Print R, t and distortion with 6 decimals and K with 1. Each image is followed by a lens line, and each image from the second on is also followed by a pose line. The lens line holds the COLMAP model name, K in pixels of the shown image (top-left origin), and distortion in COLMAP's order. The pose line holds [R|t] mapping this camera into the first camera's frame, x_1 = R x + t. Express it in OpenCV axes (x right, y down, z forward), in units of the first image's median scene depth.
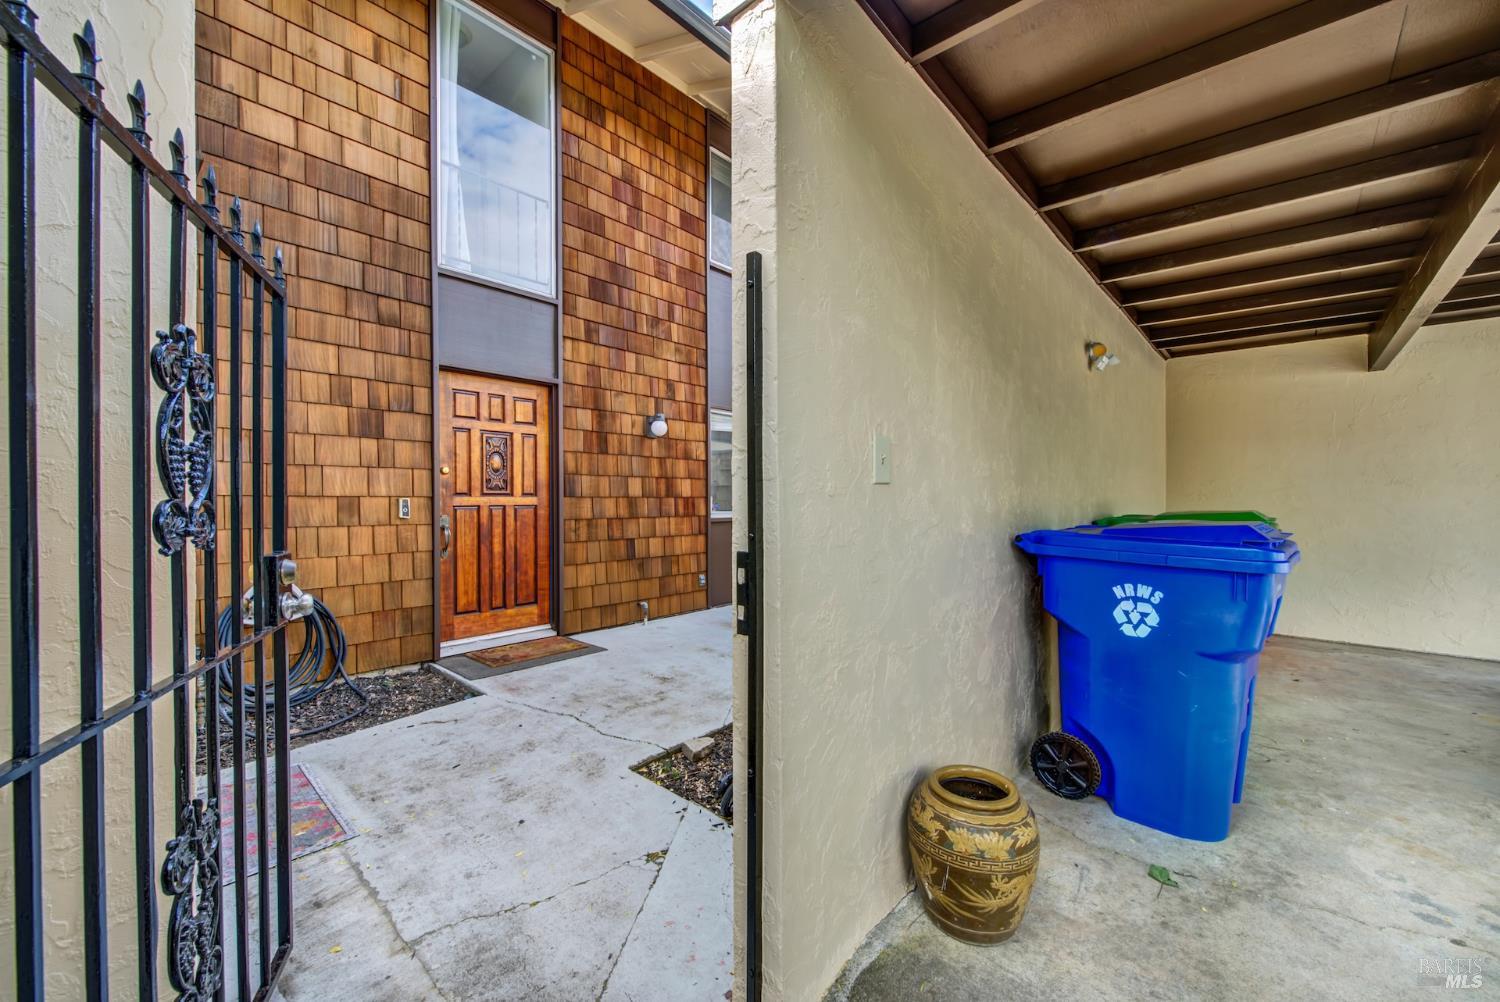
lens RADIAL K [[599.3, 0, 755.8], [0, 599.3, 501.7], [0, 0, 1]] dist [0.001927, -0.001812]
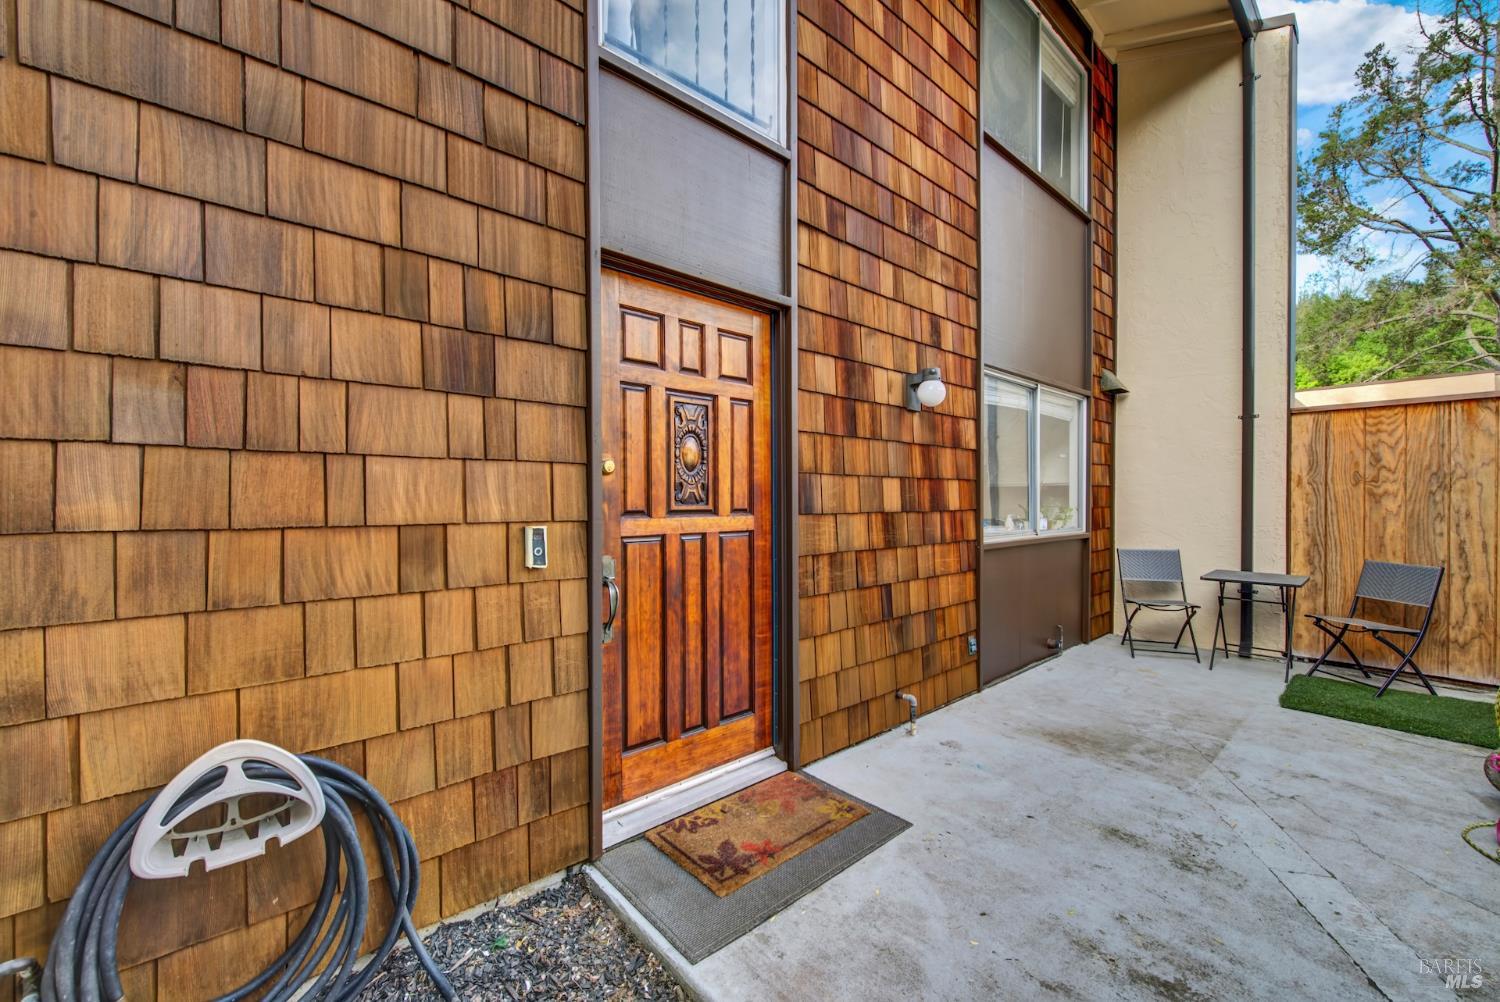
lens RADIAL K [[599.3, 0, 753.6], [0, 599.3, 501.6], [0, 0, 1]] dist [0.001927, -0.001812]
pose [[0.992482, -0.001461, -0.122380, -0.337088], [0.001281, 0.999998, -0.001553, -0.022157], [0.122382, 0.001385, 0.992482, 0.520268]]
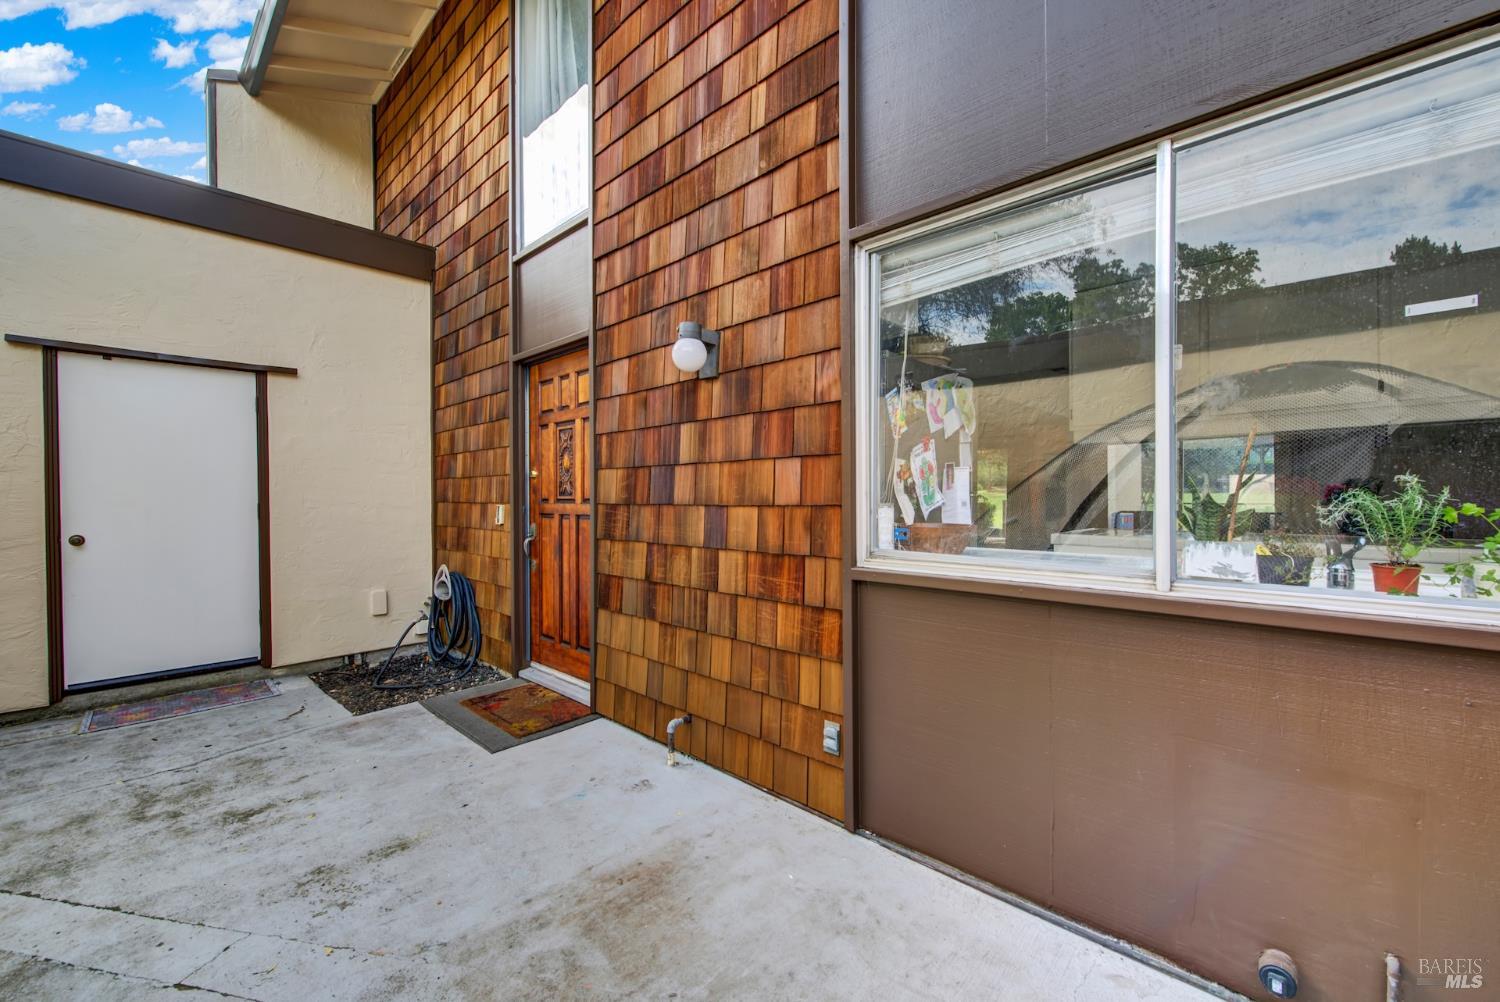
lens RADIAL K [[599.3, 0, 760.7], [0, 599.3, 500.9], [0, 0, 1]] dist [0.001927, -0.001812]
pose [[-0.038782, 0.006962, -0.999223, 0.382586], [0.000207, 0.999976, 0.006959, -0.018654], [0.999248, 0.000063, -0.038782, 1.385600]]
